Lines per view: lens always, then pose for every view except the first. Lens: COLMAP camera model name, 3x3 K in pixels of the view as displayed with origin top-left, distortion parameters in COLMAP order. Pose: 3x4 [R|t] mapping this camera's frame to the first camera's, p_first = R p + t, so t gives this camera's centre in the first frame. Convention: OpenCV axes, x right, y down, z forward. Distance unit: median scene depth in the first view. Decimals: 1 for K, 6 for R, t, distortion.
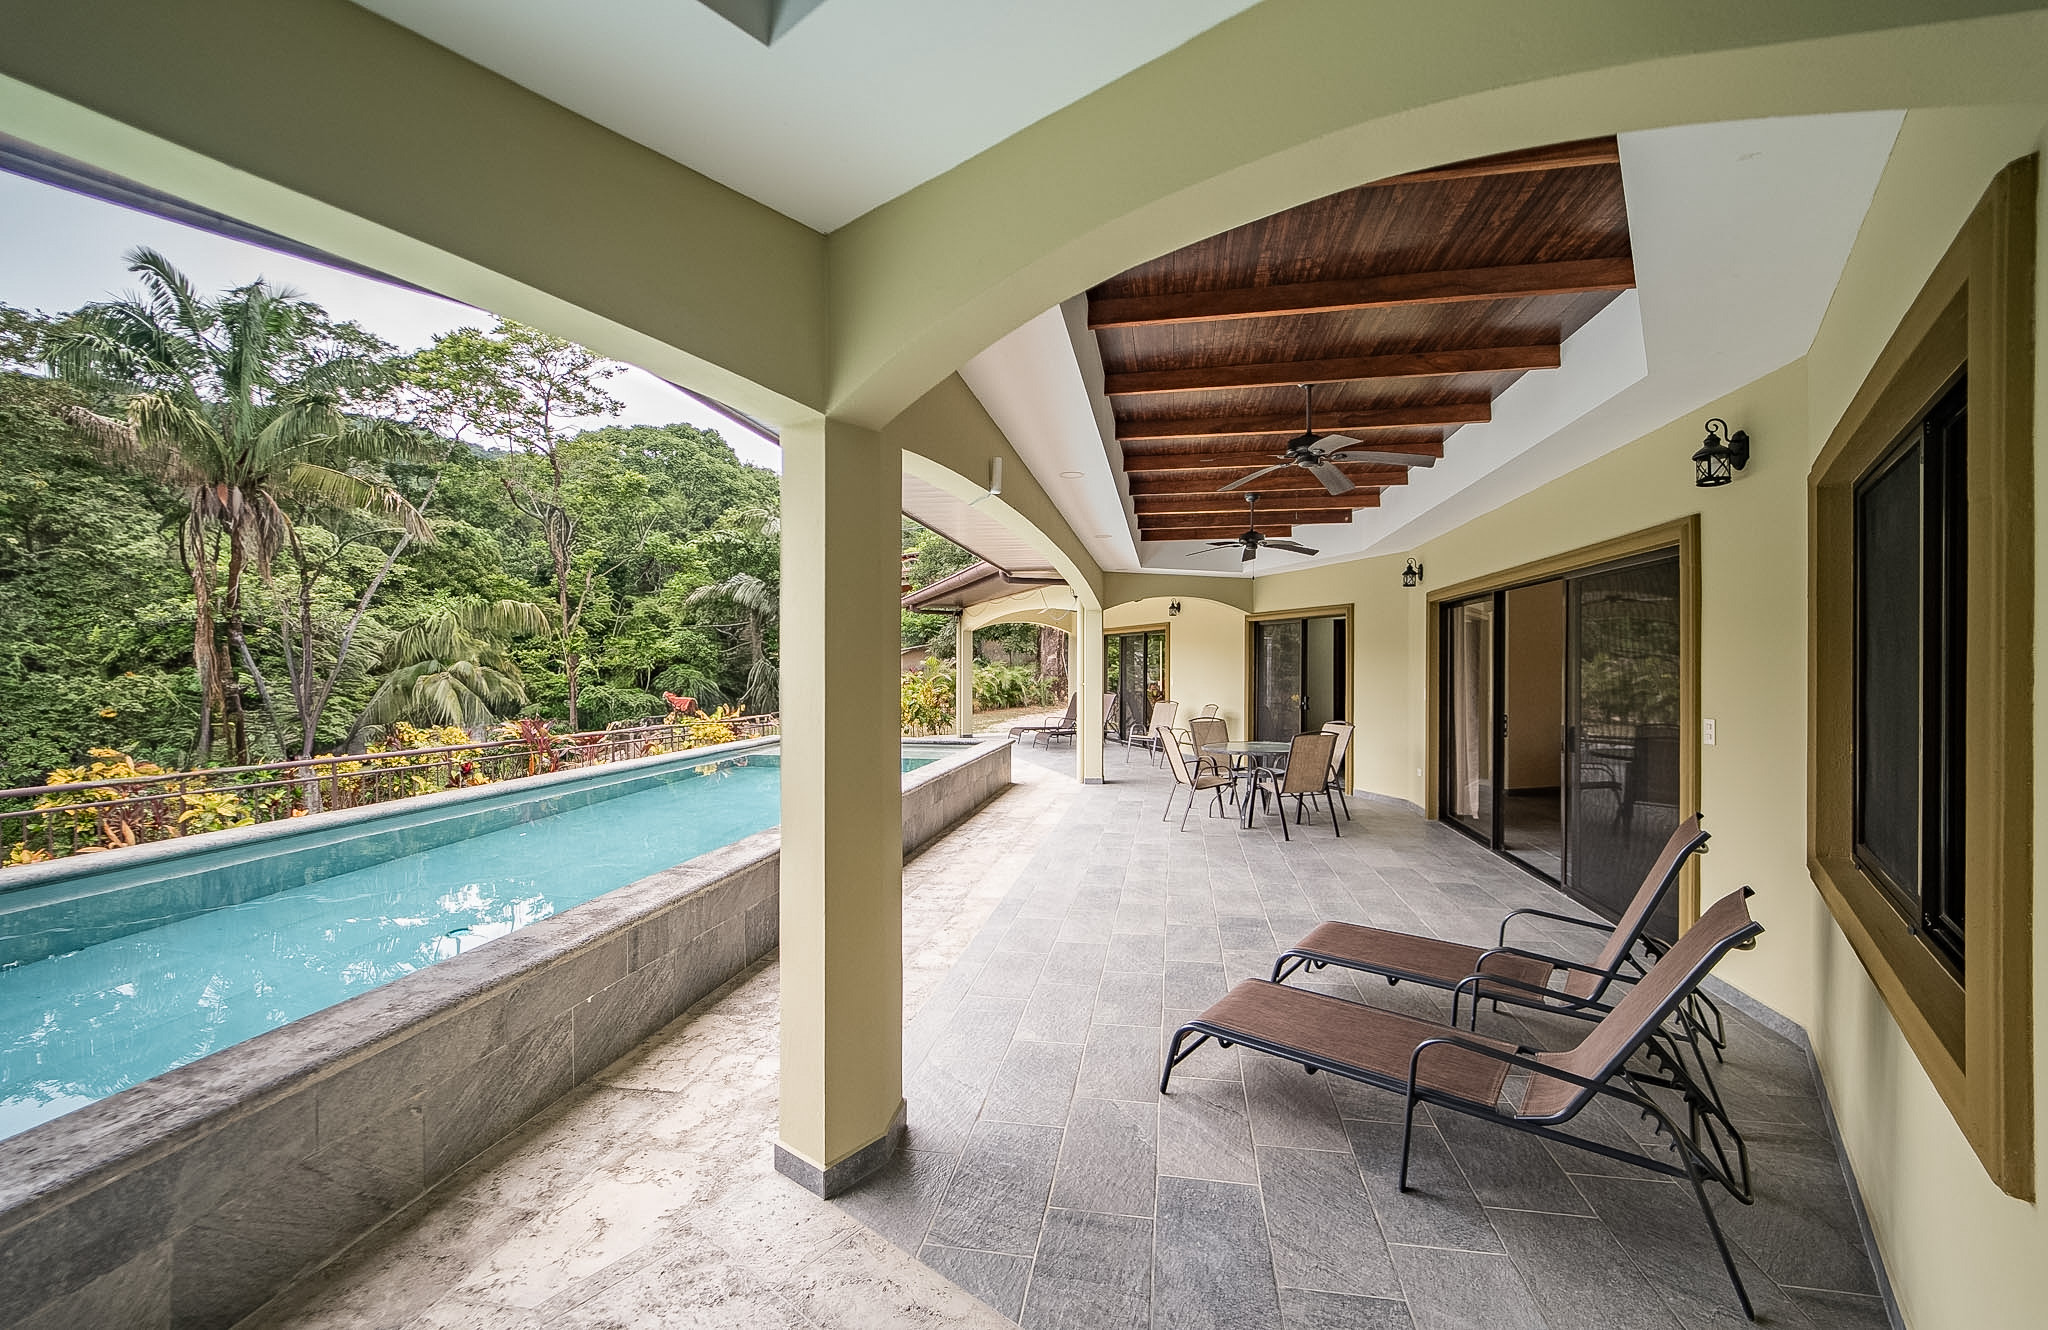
lens RADIAL K [[802.4, 0, 1024.0], [0, 802.4, 665.0], [0, 0, 1]] dist [-0.000780, -0.000074]
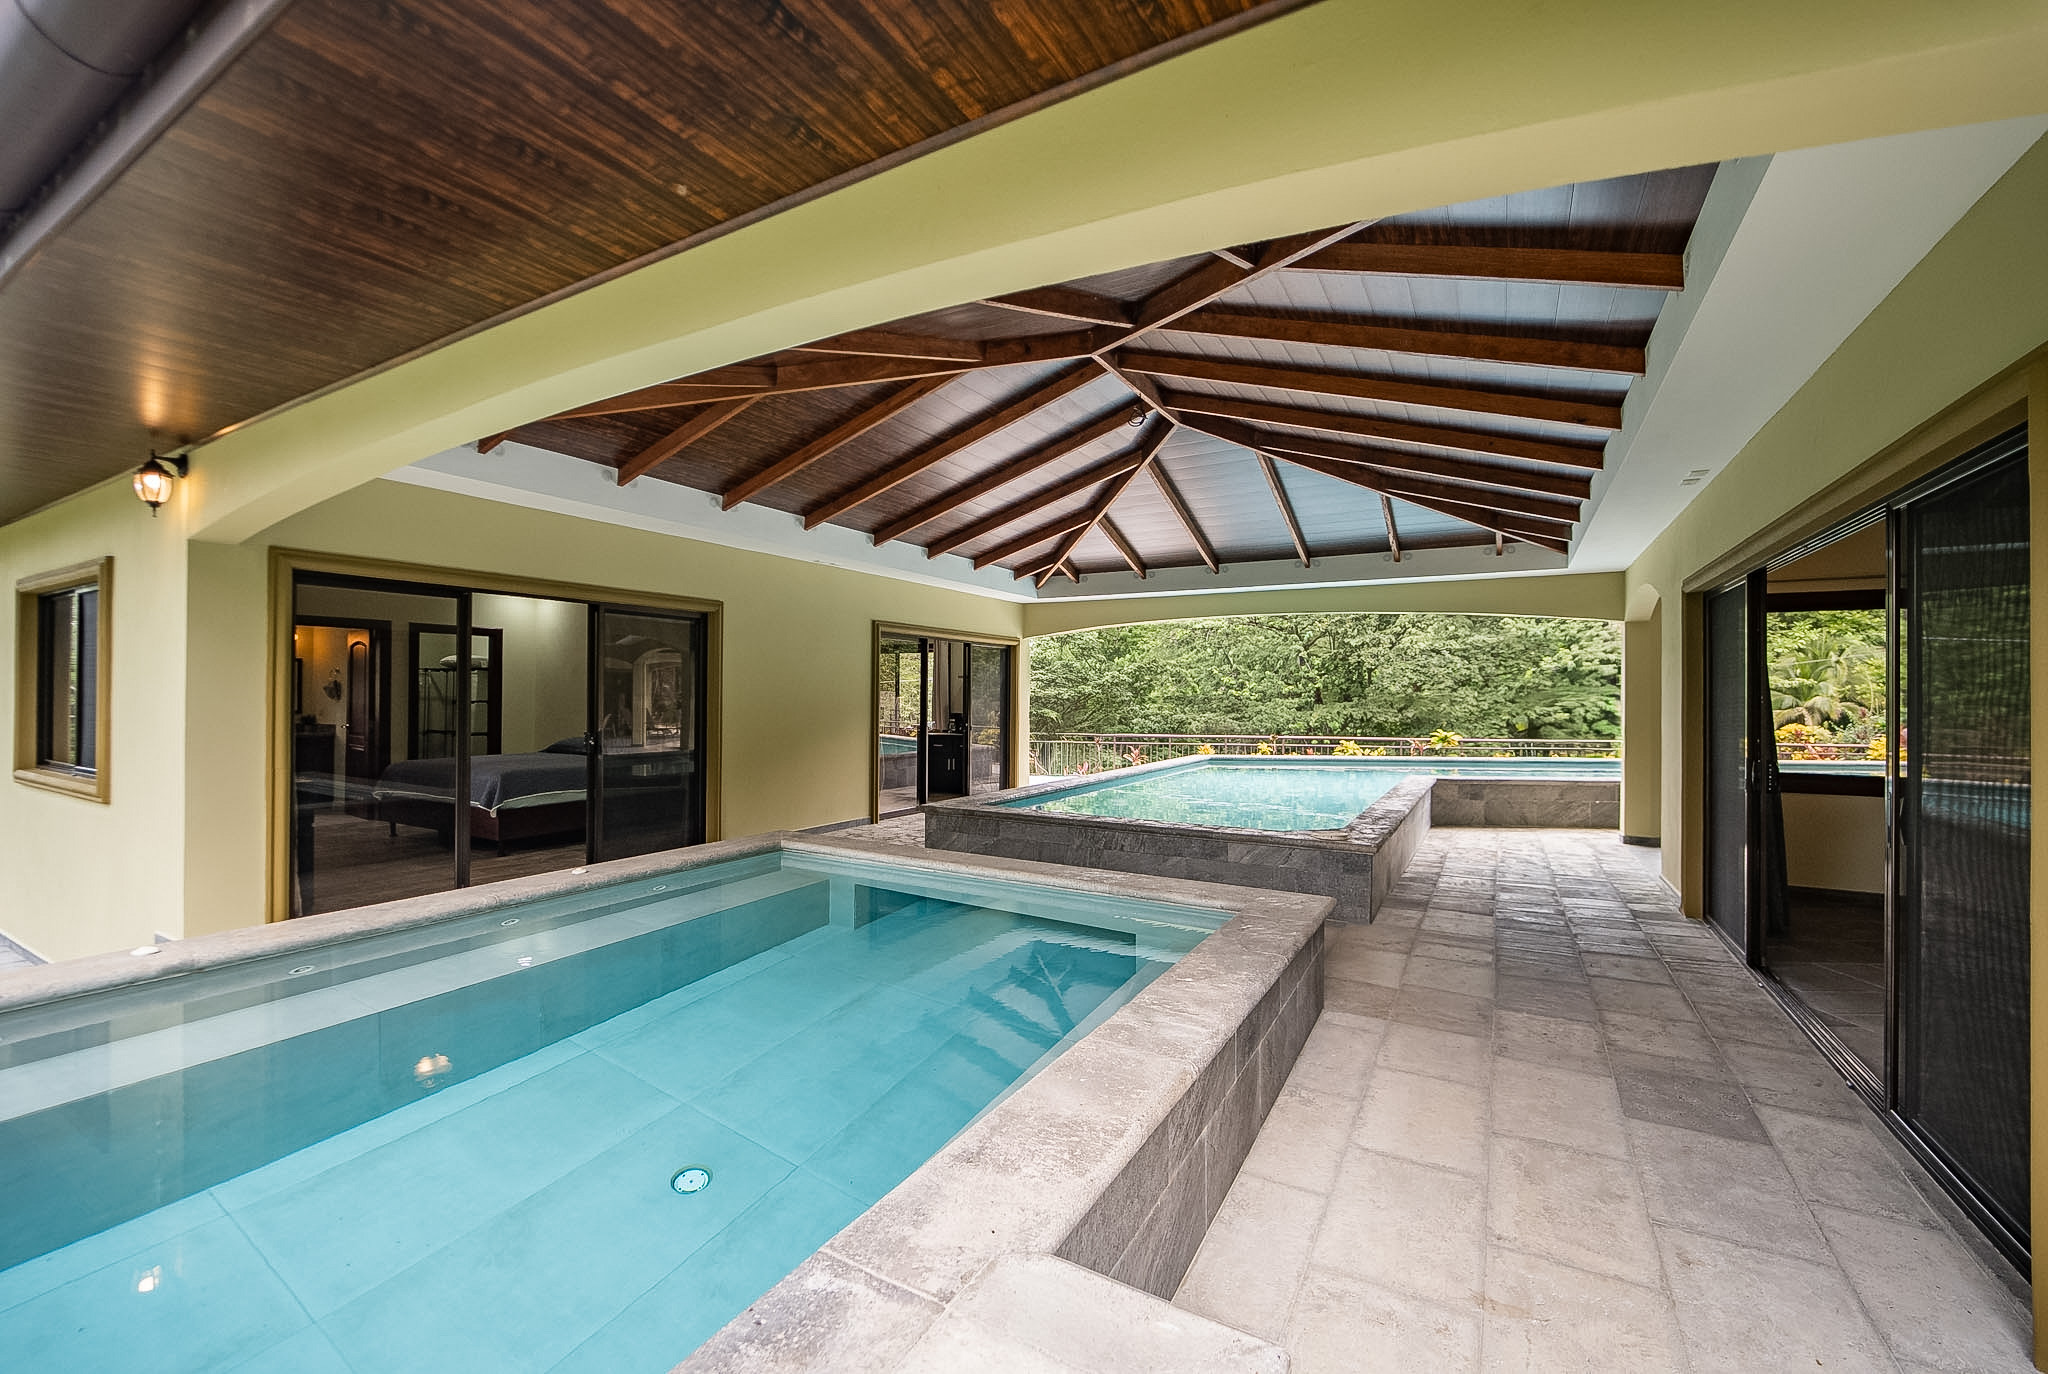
lens RADIAL K [[849.2, 0, 1008.5], [0, 849.2, 686.9], [0, 0, 1]] dist [-0.004588, -0.000366]
pose [[0.152319, -0.007160, -0.988305, 0.433783], [-0.007613, 0.999936, -0.008417, 0.005001], [0.988302, 0.008806, 0.152255, -0.323912]]
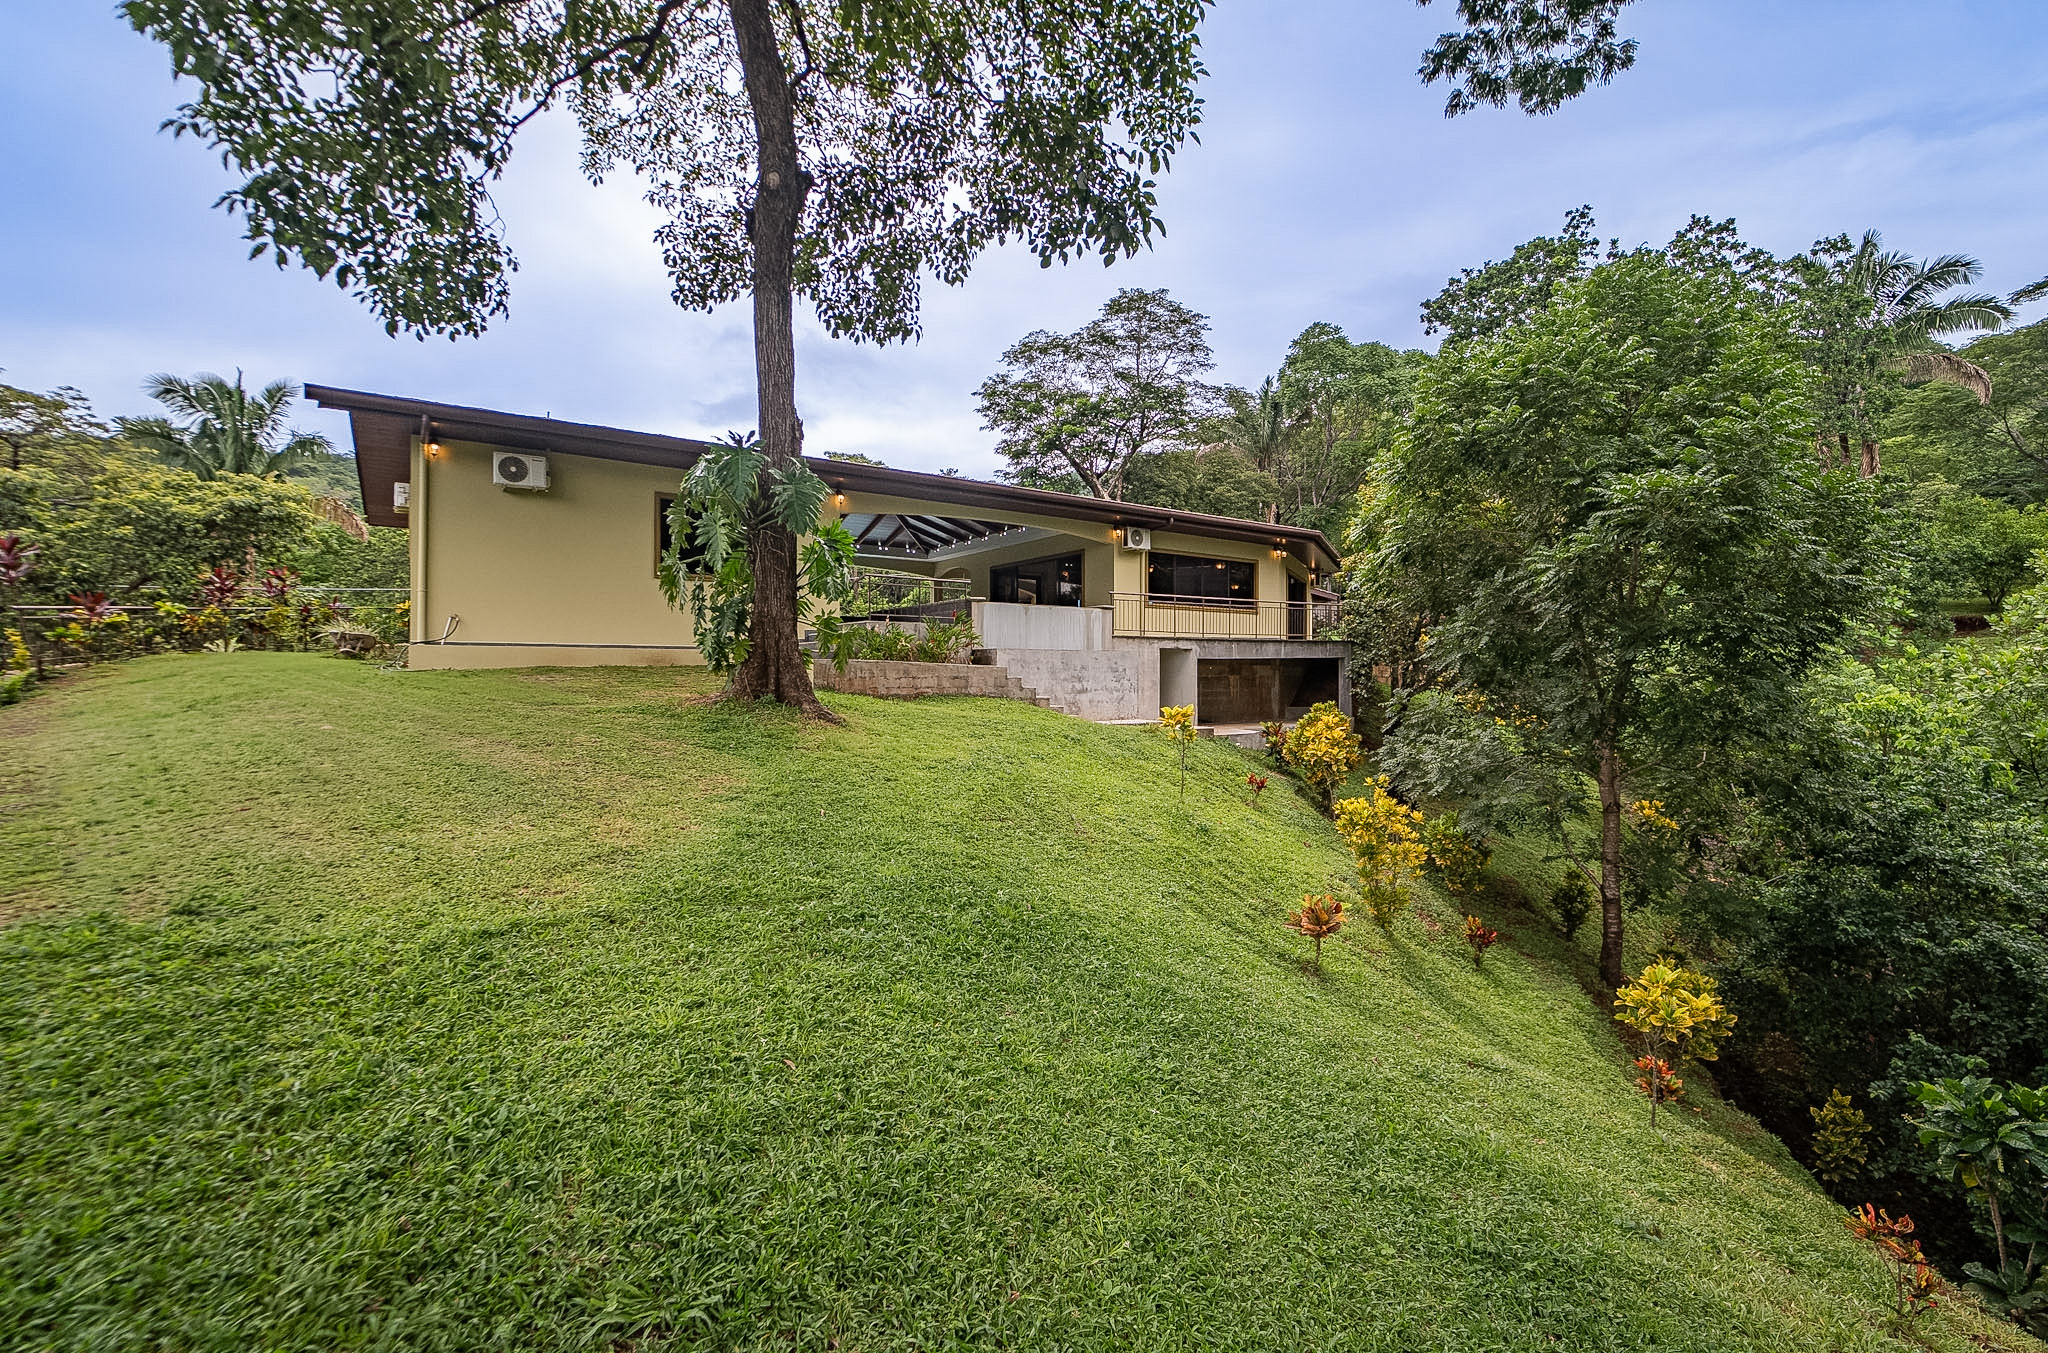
lens RADIAL K [[824.6, 0, 1024.0], [0, 824.6, 676.5], [0, 0, 1]] dist [-0.030689, 0.000024]
pose [[0.960557, 0.005175, -0.278034, 0.611983], [-0.002668, 0.999952, 0.009392, 0.142470], [0.278069, -0.008280, 0.960525, -1.430672]]
